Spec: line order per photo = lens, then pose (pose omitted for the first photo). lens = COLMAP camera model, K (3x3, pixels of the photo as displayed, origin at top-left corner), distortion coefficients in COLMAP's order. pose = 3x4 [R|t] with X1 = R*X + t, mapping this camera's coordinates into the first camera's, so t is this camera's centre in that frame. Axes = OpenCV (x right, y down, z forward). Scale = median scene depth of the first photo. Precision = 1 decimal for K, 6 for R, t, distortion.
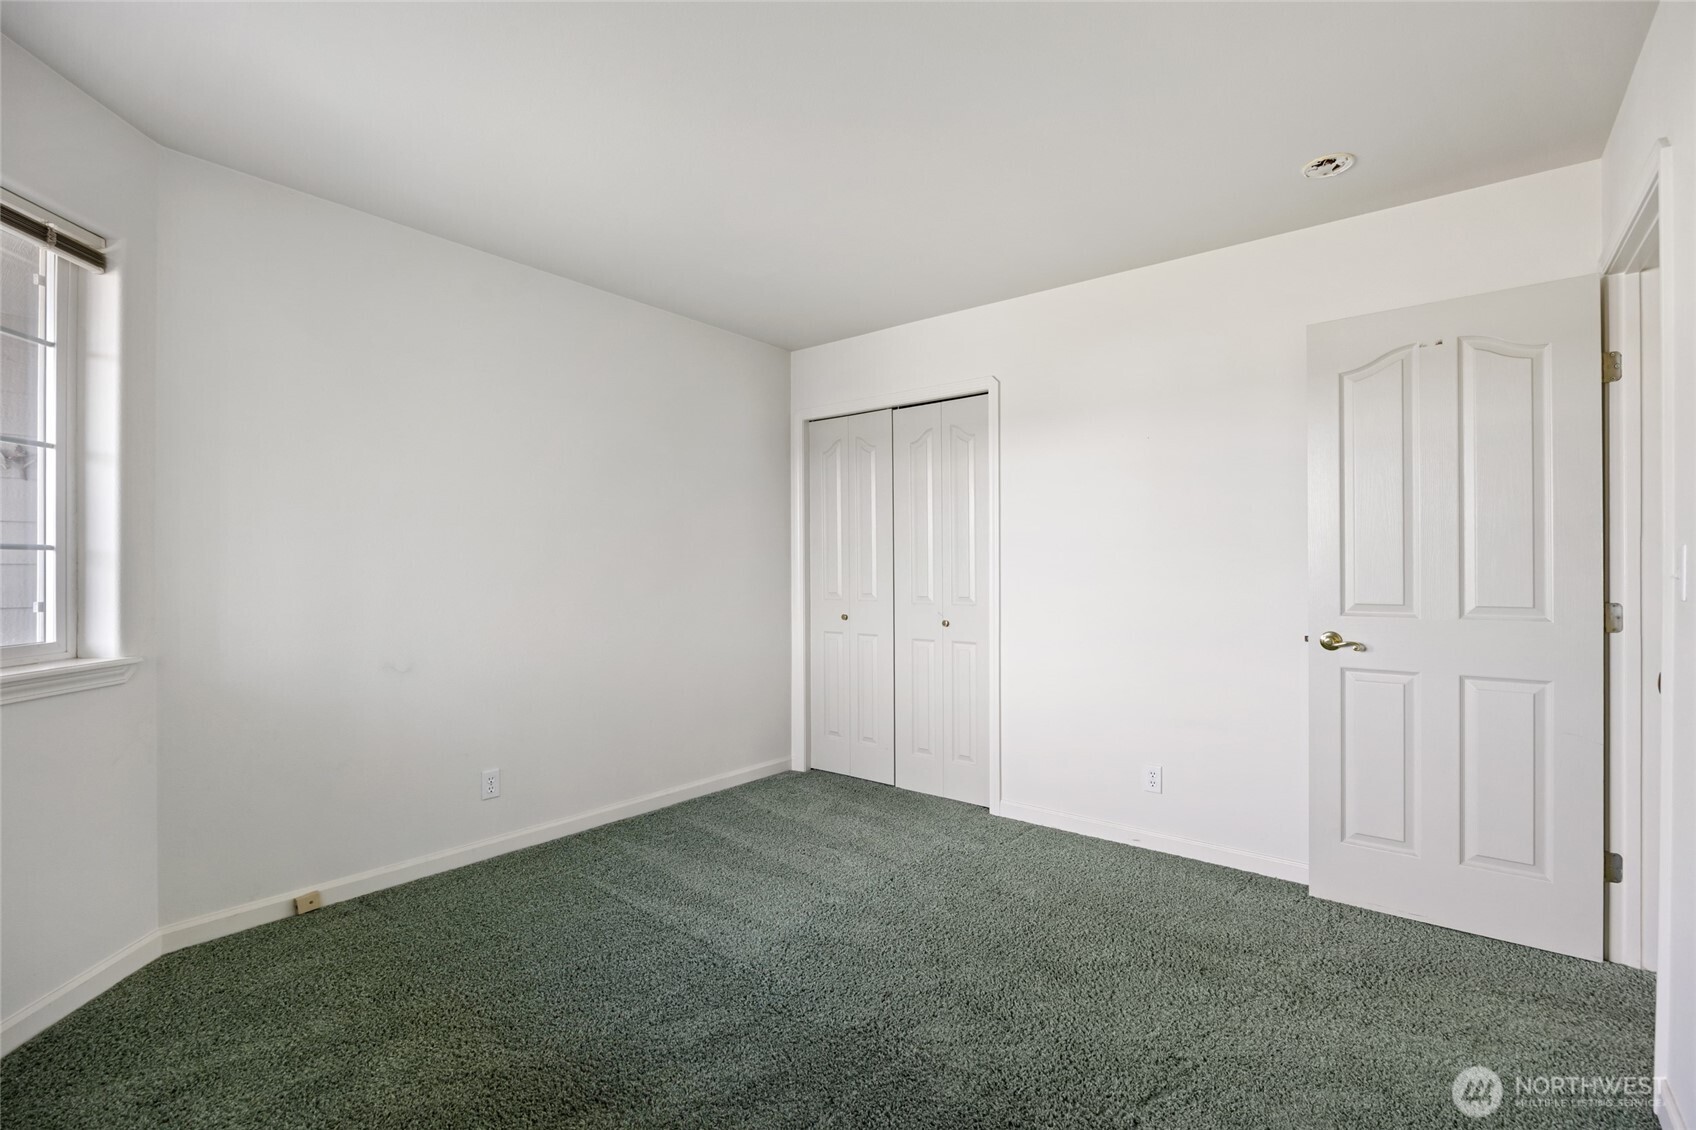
lens RADIAL K [[746.4, 0, 853.7], [0, 746.4, 562.3], [0, 0, 1]] dist [-0.014815, 0.000925]
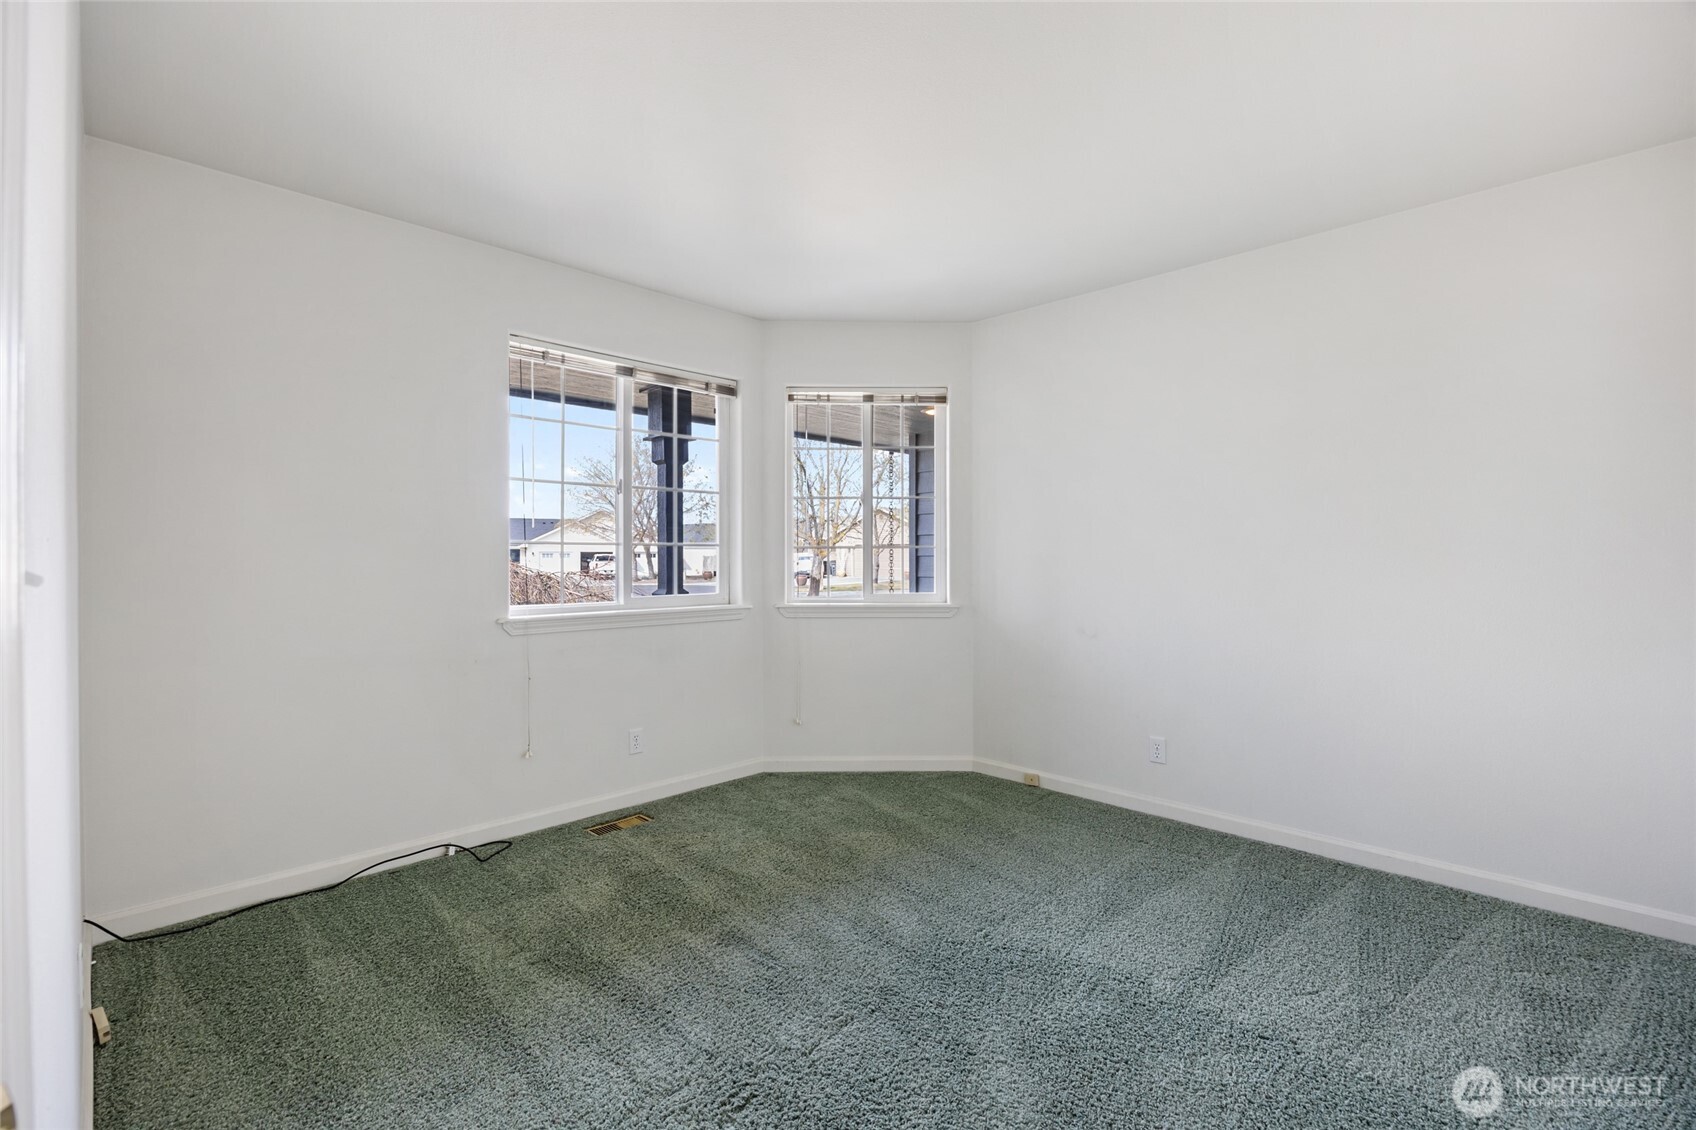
lens RADIAL K [[746.4, 0, 853.8], [0, 746.4, 563.6], [0, 0, 1]] dist [-0.014815, 0.000925]
pose [[-0.083042, 0.009751, -0.996498, 0.793375], [0.002232, 0.999951, 0.009599, 0.008523], [0.996544, -0.001427, -0.083060, 0.770562]]
